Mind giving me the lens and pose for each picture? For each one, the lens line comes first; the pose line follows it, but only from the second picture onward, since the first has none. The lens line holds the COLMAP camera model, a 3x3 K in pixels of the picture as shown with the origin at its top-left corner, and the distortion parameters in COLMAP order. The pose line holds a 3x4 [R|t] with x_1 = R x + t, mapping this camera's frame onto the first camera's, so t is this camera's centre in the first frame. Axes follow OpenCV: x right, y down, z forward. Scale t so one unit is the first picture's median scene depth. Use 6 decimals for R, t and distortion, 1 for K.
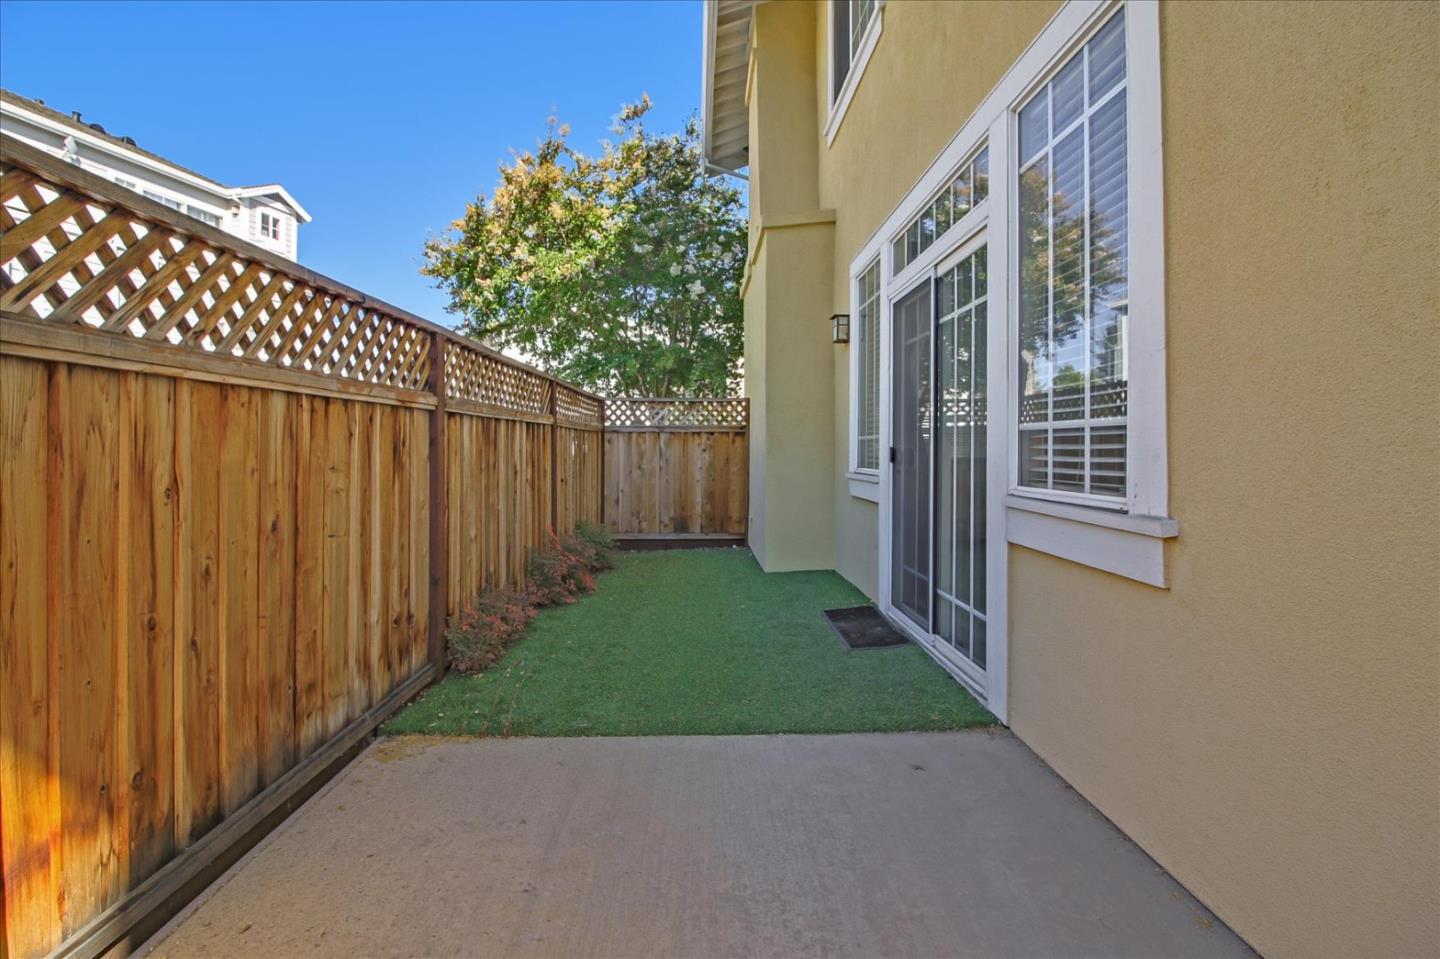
lens RADIAL K [[663.8, 0, 709.2], [0, 663.8, 463.9], [0, 0, 1]] dist [0.003387, -0.000695]
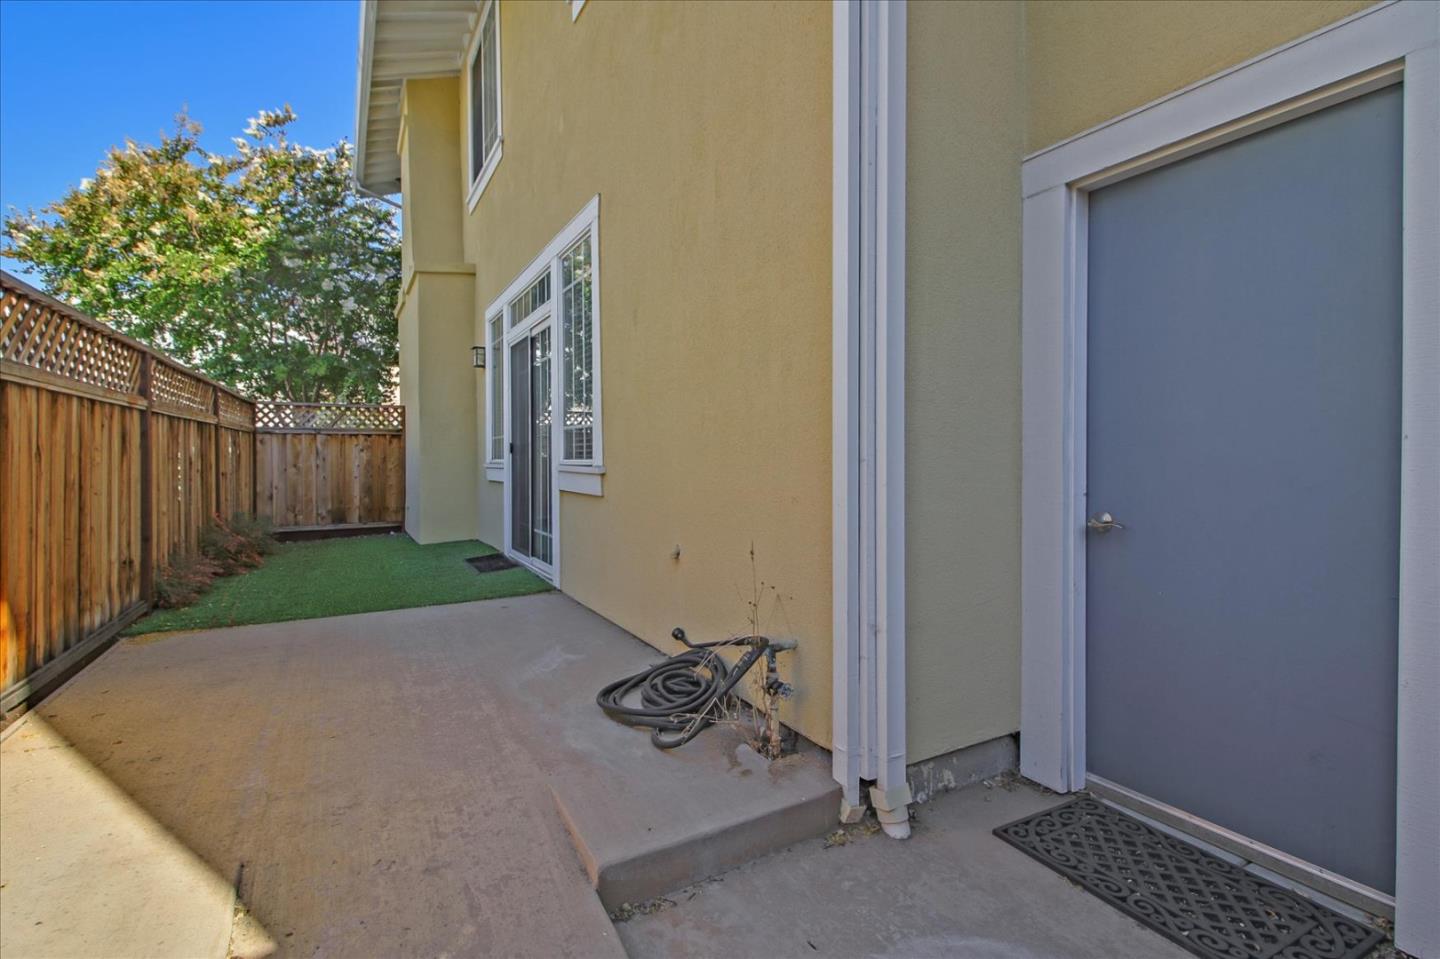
lens RADIAL K [[663.8, 0, 709.2], [0, 663.8, 463.9], [0, 0, 1]] dist [0.003387, -0.000695]
pose [[0.882366, -0.009396, 0.470469, -0.017975], [0.015870, 0.999826, -0.009797, 0.023792], [-0.470295, 0.016111, 0.882362, -0.289214]]
